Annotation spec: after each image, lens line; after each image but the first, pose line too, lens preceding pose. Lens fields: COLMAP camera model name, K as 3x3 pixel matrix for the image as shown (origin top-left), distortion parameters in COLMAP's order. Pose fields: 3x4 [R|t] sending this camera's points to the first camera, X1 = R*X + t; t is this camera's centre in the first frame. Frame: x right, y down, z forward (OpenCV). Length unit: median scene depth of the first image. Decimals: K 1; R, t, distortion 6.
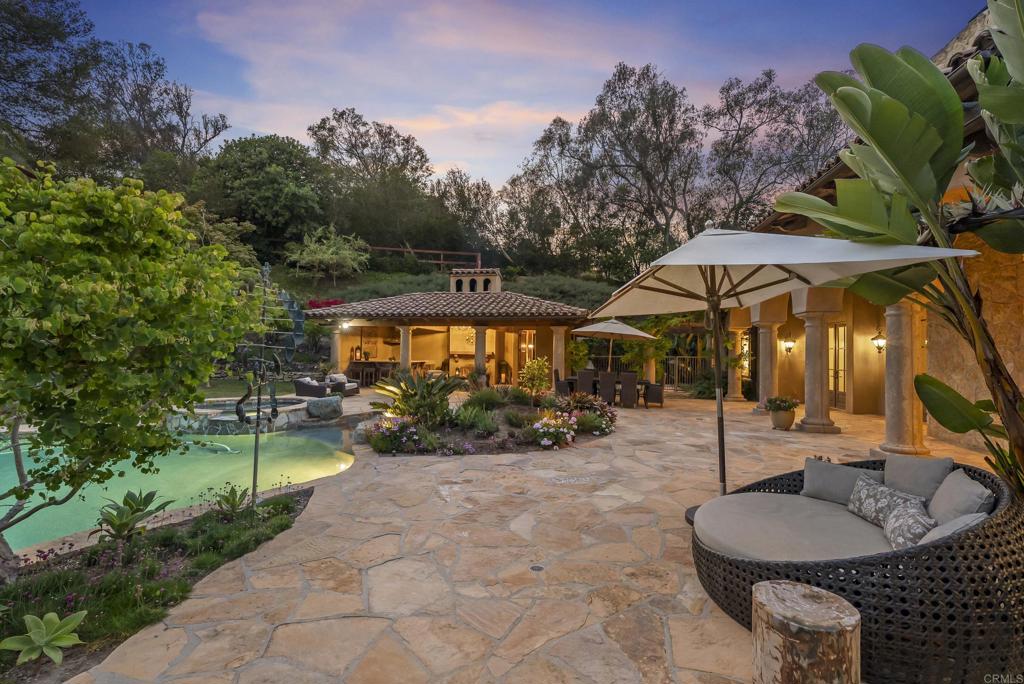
lens RADIAL K [[479.4, 0, 512.0], [0, 479.4, 341.6], [0, 0, 1]] dist [-0.003070, 0.000292]
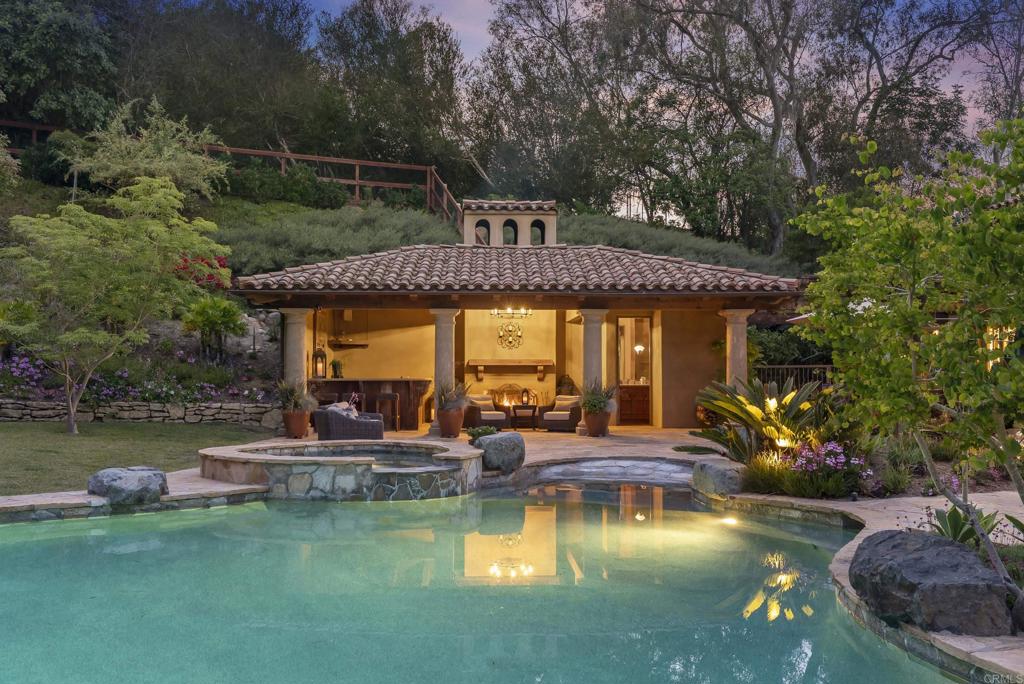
lens RADIAL K [[1027.3, 0, 511.9], [0, 1027.3, 343.5], [0, 0, 1]] dist [0.008136, 0.000000]
pose [[0.973962, -0.006398, 0.226622, -0.332453], [0.008050, 0.999947, -0.006366, 0.010232], [-0.226569, 0.008025, 0.973962, -0.083493]]
